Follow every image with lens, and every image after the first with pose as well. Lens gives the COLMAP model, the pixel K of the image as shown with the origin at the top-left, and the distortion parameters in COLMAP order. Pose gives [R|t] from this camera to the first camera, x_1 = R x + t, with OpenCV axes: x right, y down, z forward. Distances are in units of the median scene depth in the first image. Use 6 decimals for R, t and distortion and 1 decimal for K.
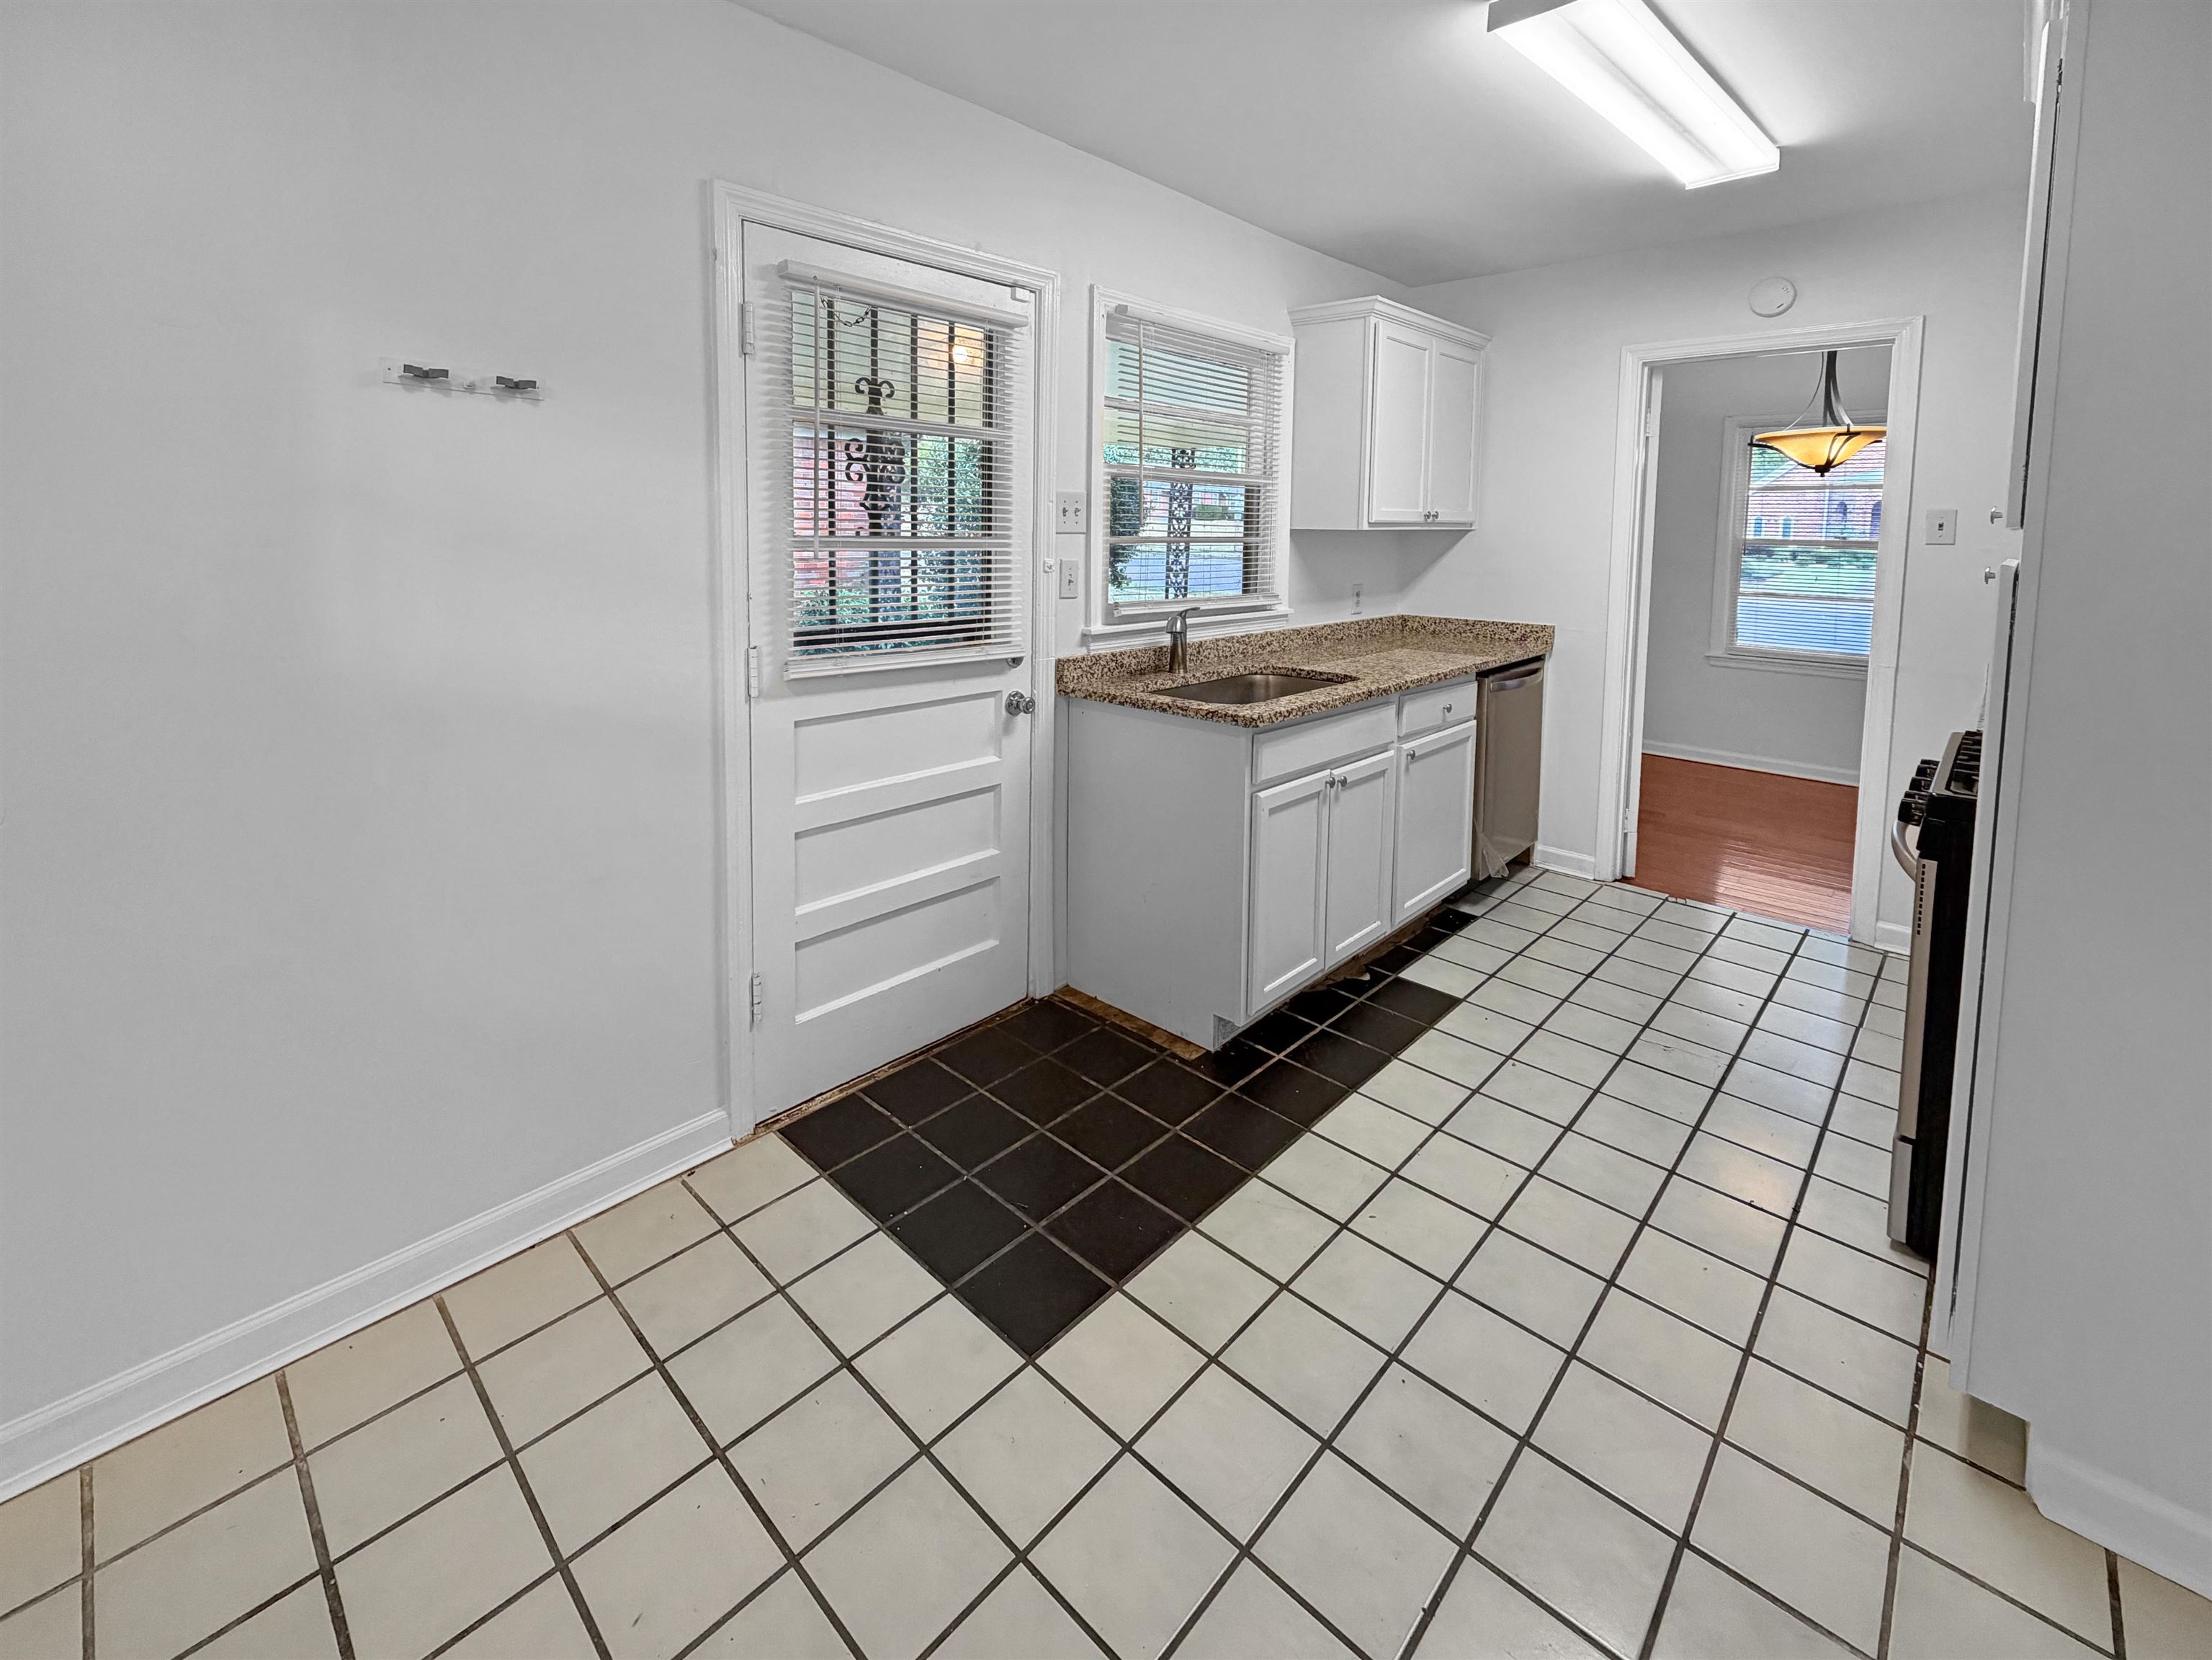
lens RADIAL K [[948.5, 0, 1092.1], [0, 948.5, 830.0], [0, 0, 1]] dist [0.008034, 0.000315]
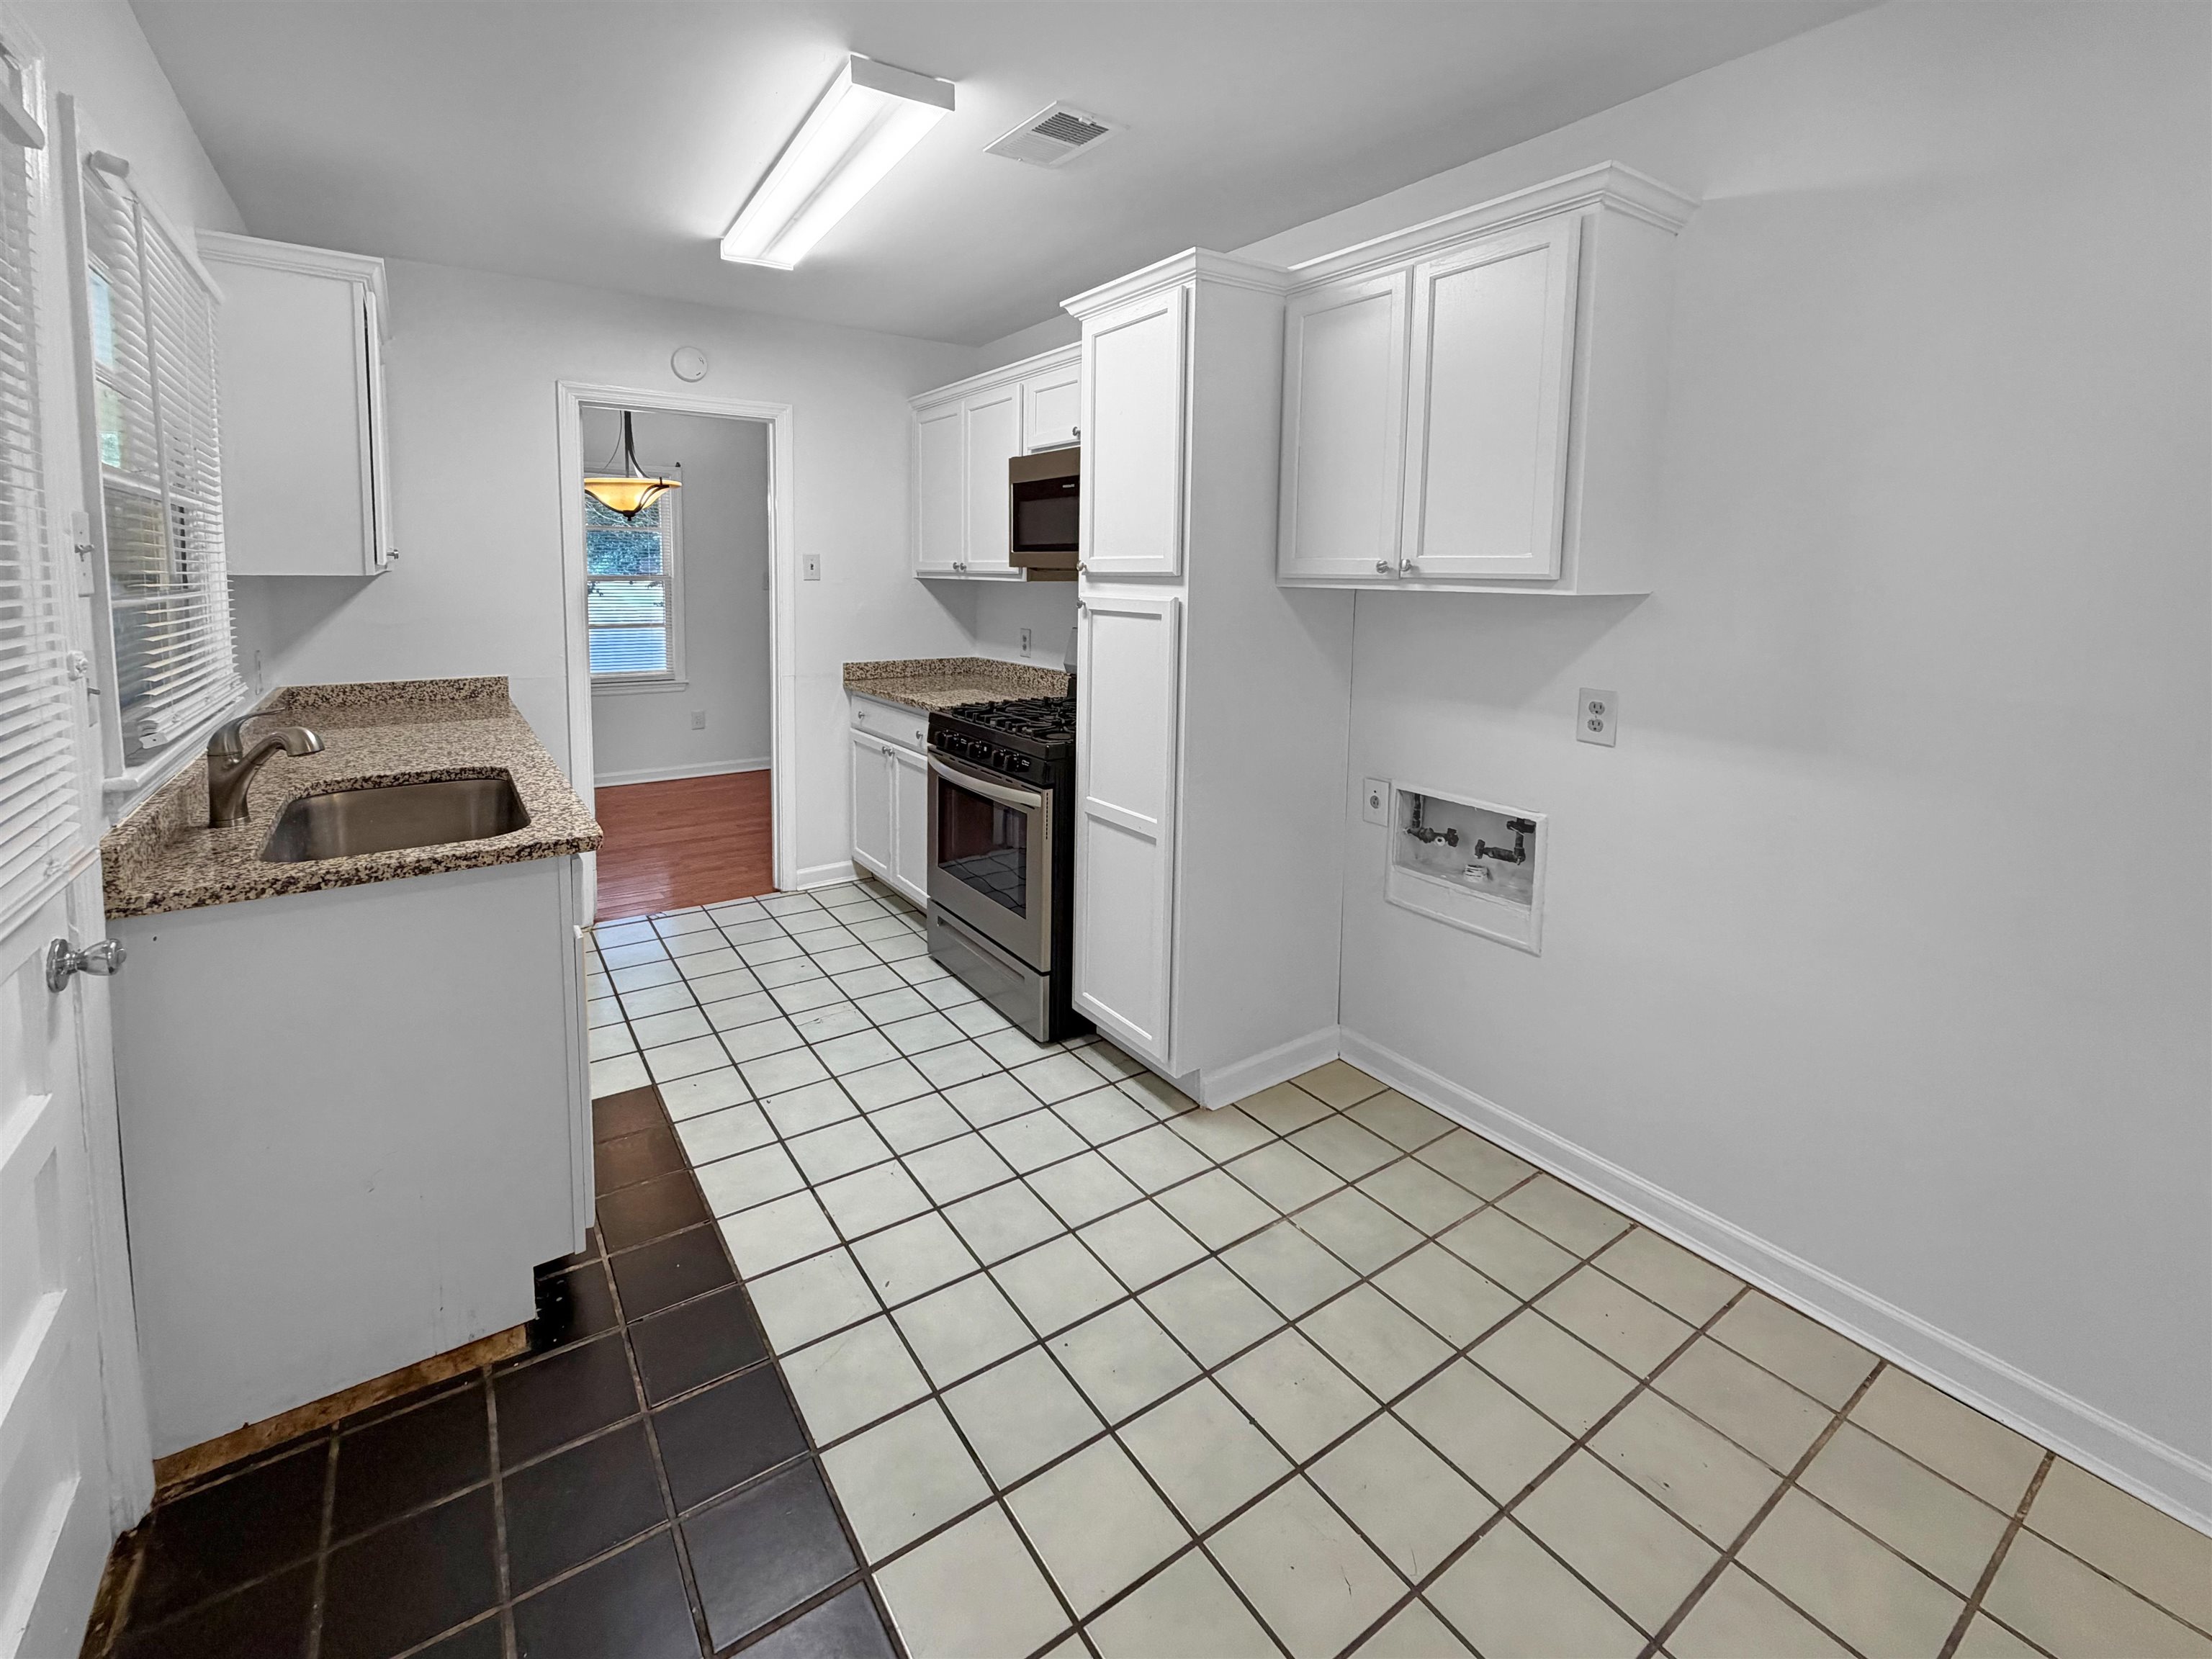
lens RADIAL K [[948.4, 0, 1095.0], [0, 948.4, 829.2], [0, 0, 1]] dist [0.008034, 0.000315]
pose [[0.218392, -0.272465, 0.937053, -0.333784], [0.295572, 0.933596, 0.202573, -0.120270], [-0.930023, 0.232726, 0.284423, 0.322179]]
